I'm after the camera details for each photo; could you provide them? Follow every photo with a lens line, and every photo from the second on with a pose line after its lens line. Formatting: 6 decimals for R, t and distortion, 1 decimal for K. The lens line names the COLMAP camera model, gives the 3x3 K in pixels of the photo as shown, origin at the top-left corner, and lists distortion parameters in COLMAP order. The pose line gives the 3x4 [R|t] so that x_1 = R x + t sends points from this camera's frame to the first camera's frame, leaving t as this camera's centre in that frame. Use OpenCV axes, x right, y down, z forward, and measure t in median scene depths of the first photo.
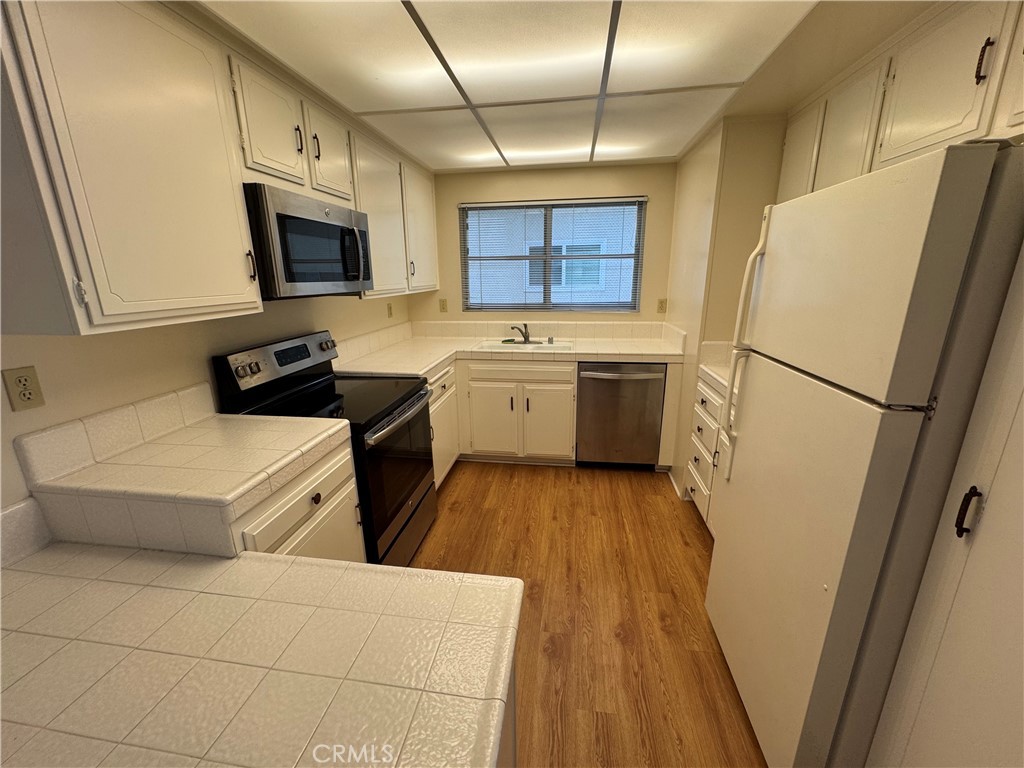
lens RADIAL K [[408.6, 0, 513.7], [0, 408.6, 381.3], [0, 0, 1]] dist [-0.000042, 0.000243]
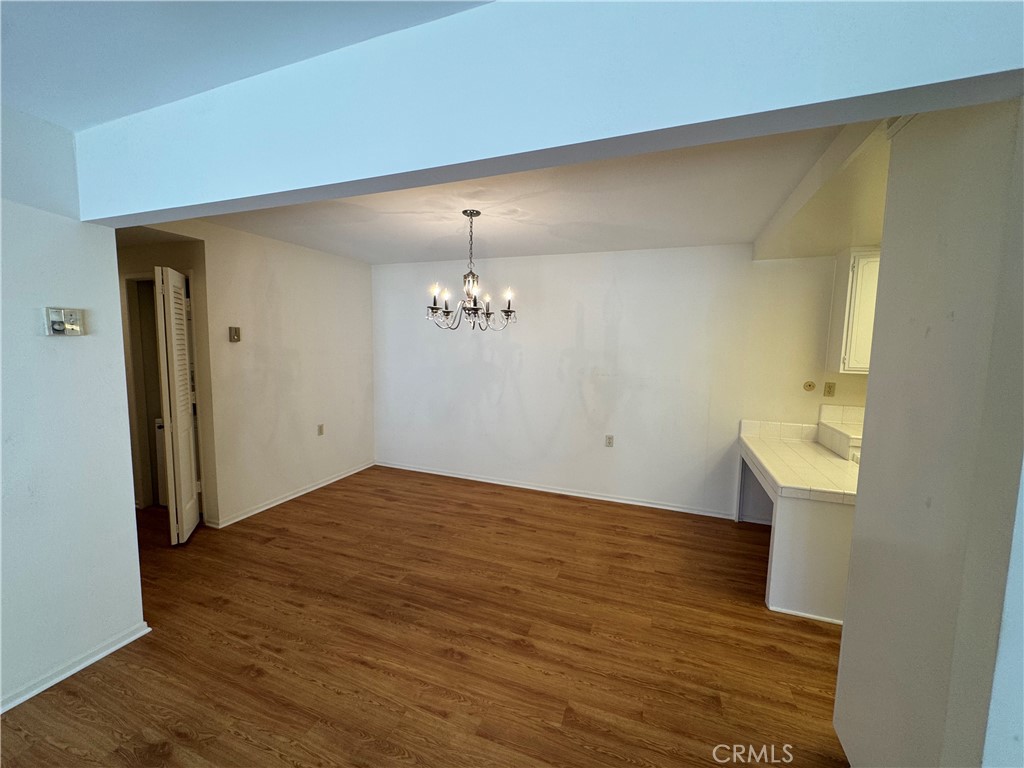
lens RADIAL K [[408.6, 0, 513.7], [0, 408.6, 383.8], [0, 0, 1]] dist [-0.000042, 0.000243]
pose [[-0.211304, 0.101071, -0.972181, 0.800405], [-0.266416, 0.951022, 0.156777, 0.044956], [0.940411, 0.292132, -0.174028, -0.243296]]
